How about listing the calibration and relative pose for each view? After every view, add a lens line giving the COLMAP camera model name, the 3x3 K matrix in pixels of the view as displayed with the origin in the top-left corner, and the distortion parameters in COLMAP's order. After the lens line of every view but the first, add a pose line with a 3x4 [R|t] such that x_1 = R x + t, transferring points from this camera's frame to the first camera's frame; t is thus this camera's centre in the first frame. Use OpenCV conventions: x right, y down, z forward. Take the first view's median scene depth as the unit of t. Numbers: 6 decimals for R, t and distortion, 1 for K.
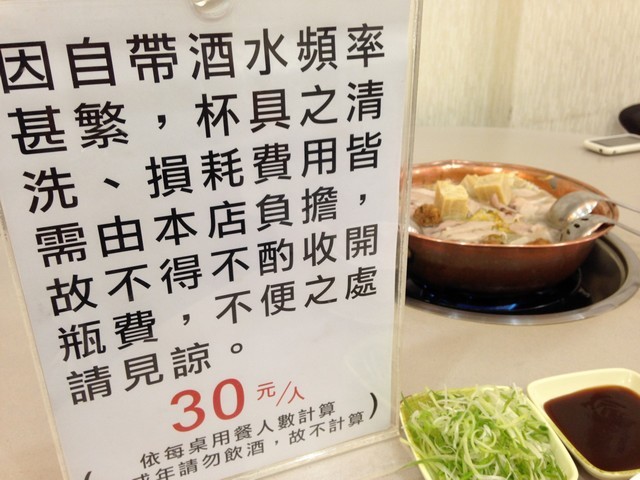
lens RADIAL K [[607.8, 0, 320.0], [0, 607.8, 240.0], [0, 0, 1]] dist [0.161575, -0.208610]
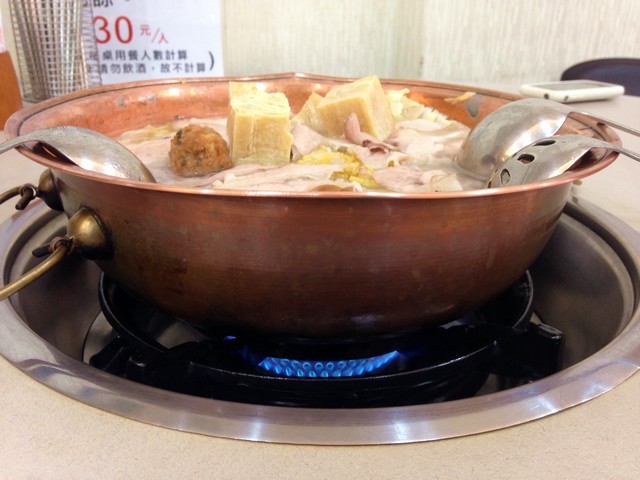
lens RADIAL K [[607.8, 0, 320.0], [0, 607.8, 240.0], [0, 0, 1]] dist [0.161575, -0.208610]
pose [[0.994987, -0.004751, 0.099894, 0.201191], [0.007481, 0.999608, -0.026970, 0.031693], [-0.099727, 0.027582, 0.994633, 0.513919]]
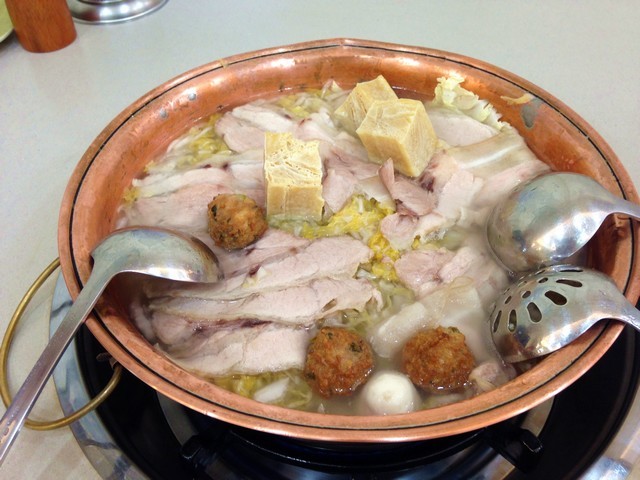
lens RADIAL K [[607.8, 0, 320.0], [0, 607.8, 240.0], [0, 0, 1]] dist [0.161575, -0.208610]
pose [[0.999451, 0.021012, -0.025615, 0.232899], [-0.008804, 0.913793, 0.406084, -0.195750], [0.031939, -0.405635, 0.913477, 0.528024]]
